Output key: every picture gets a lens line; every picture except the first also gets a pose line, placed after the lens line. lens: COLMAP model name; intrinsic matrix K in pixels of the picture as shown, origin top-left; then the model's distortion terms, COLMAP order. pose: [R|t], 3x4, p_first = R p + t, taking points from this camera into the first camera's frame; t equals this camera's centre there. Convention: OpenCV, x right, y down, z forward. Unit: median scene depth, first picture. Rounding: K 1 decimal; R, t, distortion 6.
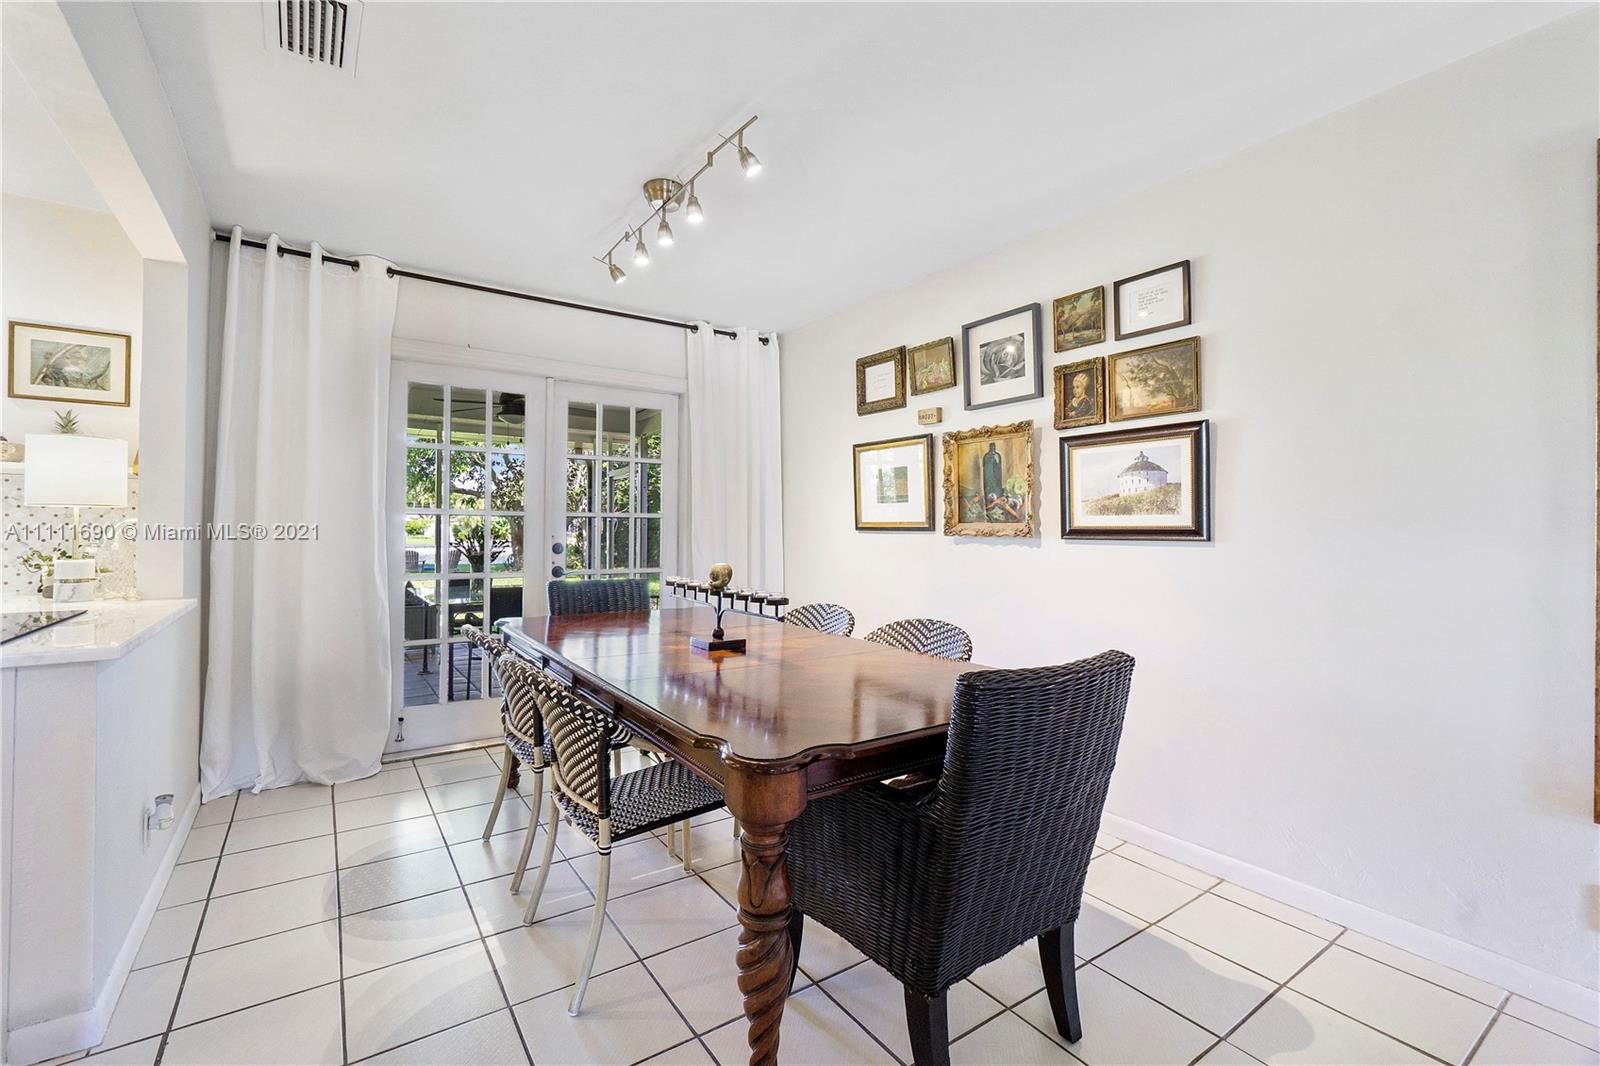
lens RADIAL K [[691.2, 0, 795.7], [0, 691.2, 534.9], [0, 0, 1]] dist [0.000349, -0.000185]
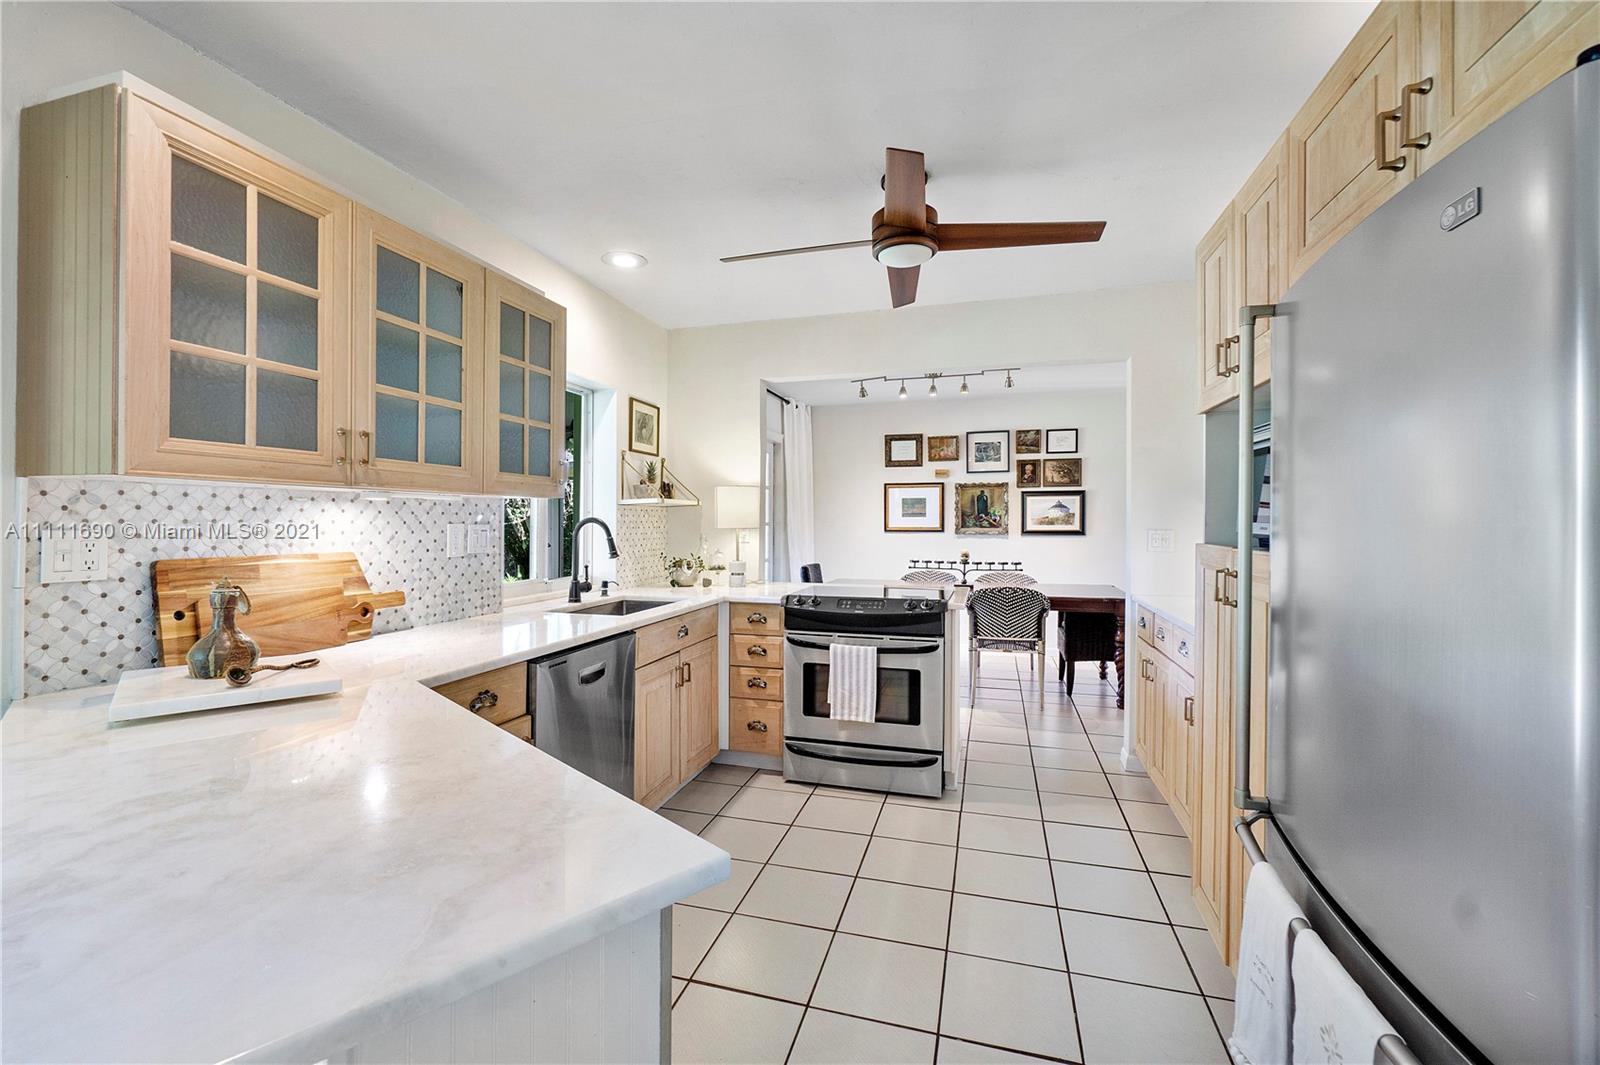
lens RADIAL K [[691.2, 0, 795.5], [0, 691.2, 525.2], [0, 0, 1]] dist [0.000349, -0.000185]
pose [[0.774052, -0.009122, 0.633057, -1.569189], [0.011460, 0.999934, 0.000395, -0.035578], [-0.633019, 0.006949, 0.774105, -0.286534]]
